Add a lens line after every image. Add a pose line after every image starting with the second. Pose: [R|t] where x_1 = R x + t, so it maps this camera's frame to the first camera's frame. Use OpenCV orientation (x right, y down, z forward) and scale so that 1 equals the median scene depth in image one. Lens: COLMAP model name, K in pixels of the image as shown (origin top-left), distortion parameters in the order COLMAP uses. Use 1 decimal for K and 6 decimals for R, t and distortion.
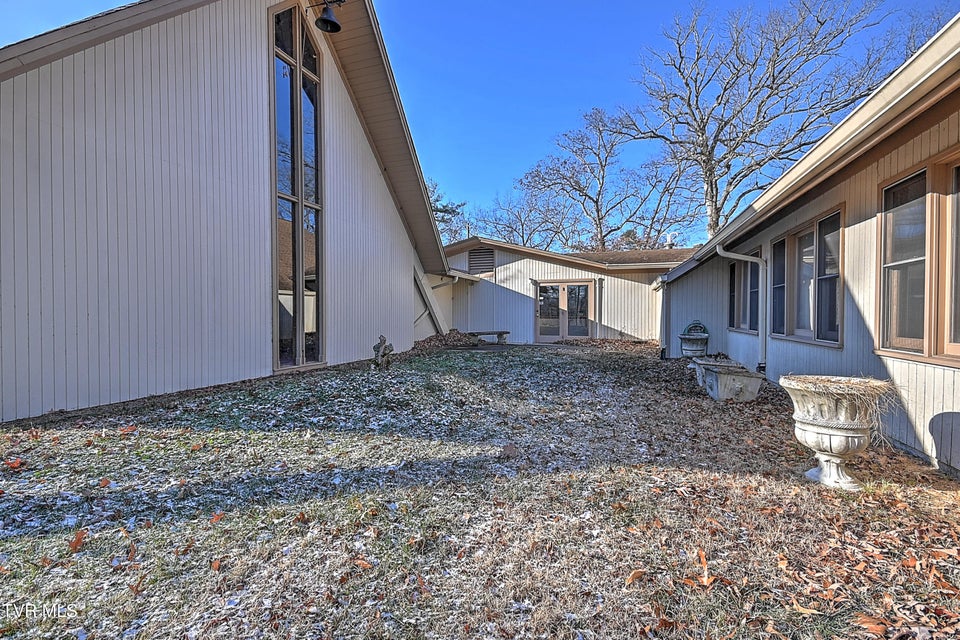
lens RADIAL K [[429.1, 0, 474.7], [0, 429.1, 320.0], [0, 0, 1]] dist [0.013010, -0.001836]
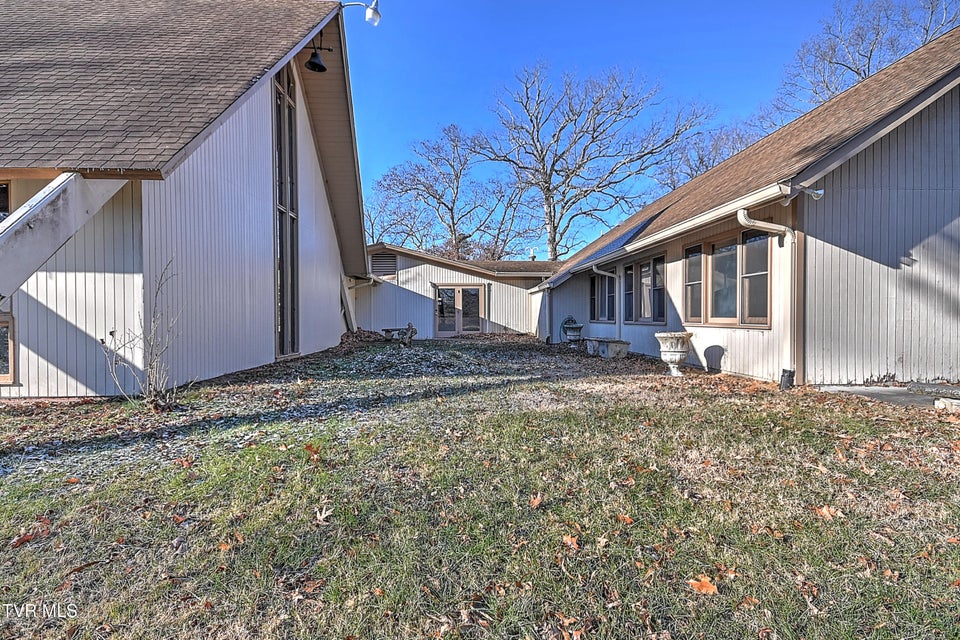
lens RADIAL K [[461.4, 0, 480.3], [0, 461.4, 315.9], [0, 0, 1]] dist [0.024607, 0.000205]
pose [[0.921909, -0.003133, 0.387395, -0.228704], [0.010062, 0.999824, -0.015861, 0.015256], [-0.387277, 0.018520, 0.921777, -0.186626]]
